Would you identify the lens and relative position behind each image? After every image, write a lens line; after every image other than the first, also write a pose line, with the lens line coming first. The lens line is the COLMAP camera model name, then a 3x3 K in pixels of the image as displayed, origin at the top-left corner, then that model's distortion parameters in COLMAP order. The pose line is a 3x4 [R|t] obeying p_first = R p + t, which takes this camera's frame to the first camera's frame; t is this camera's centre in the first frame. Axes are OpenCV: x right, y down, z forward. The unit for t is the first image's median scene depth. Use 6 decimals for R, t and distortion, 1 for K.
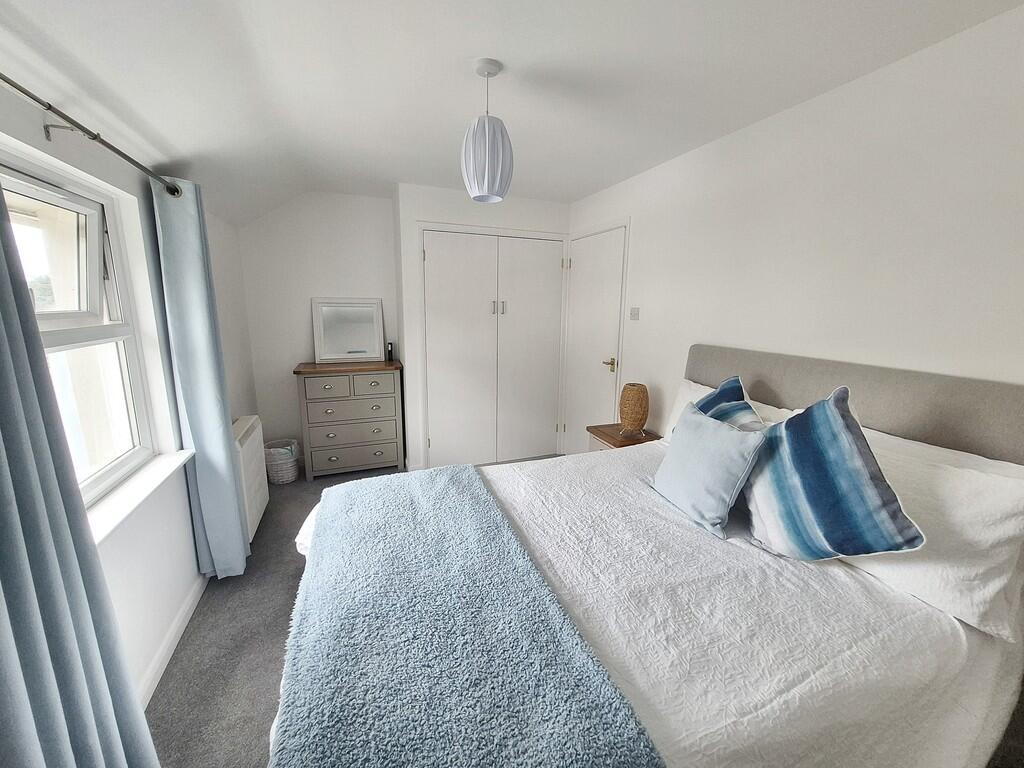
lens RADIAL K [[400.6, 0, 514.5], [0, 400.6, 376.5], [0, 0, 1]] dist [-0.000006, -0.000279]
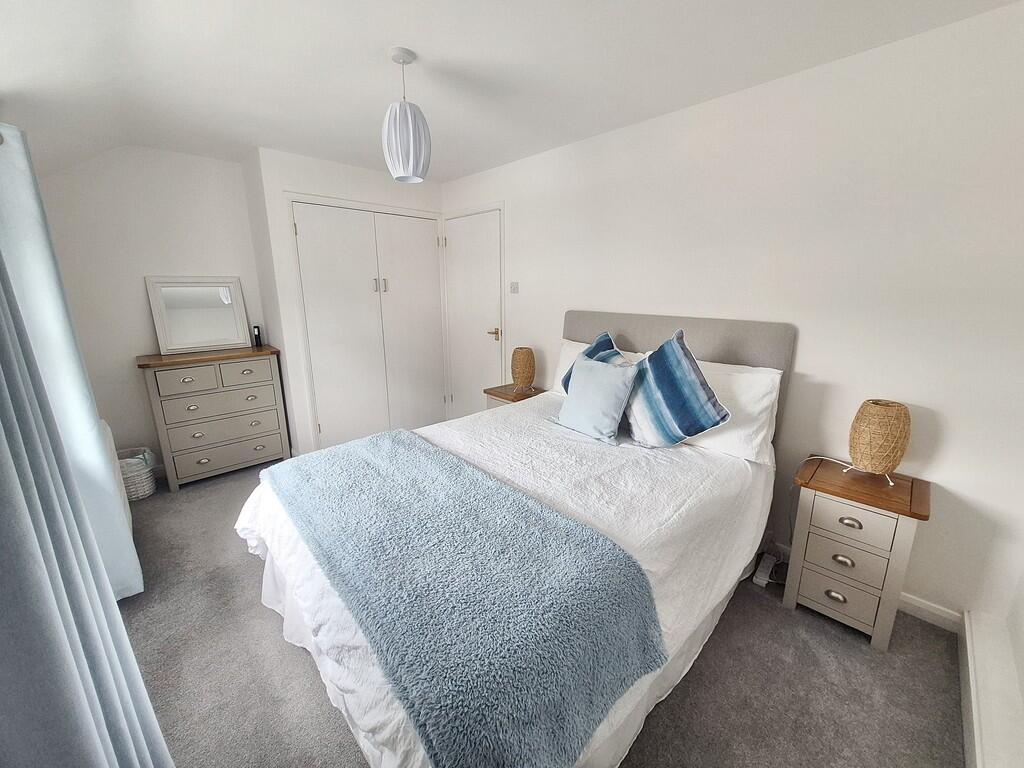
lens RADIAL K [[401.5, 0, 517.0], [0, 401.5, 376.3], [0, 0, 1]] dist [0.000778, -0.000176]
pose [[0.925121, -0.098768, 0.366600, -0.256764], [0.081785, 0.994744, 0.061614, 0.047212], [-0.370758, -0.027018, 0.928336, -0.142004]]
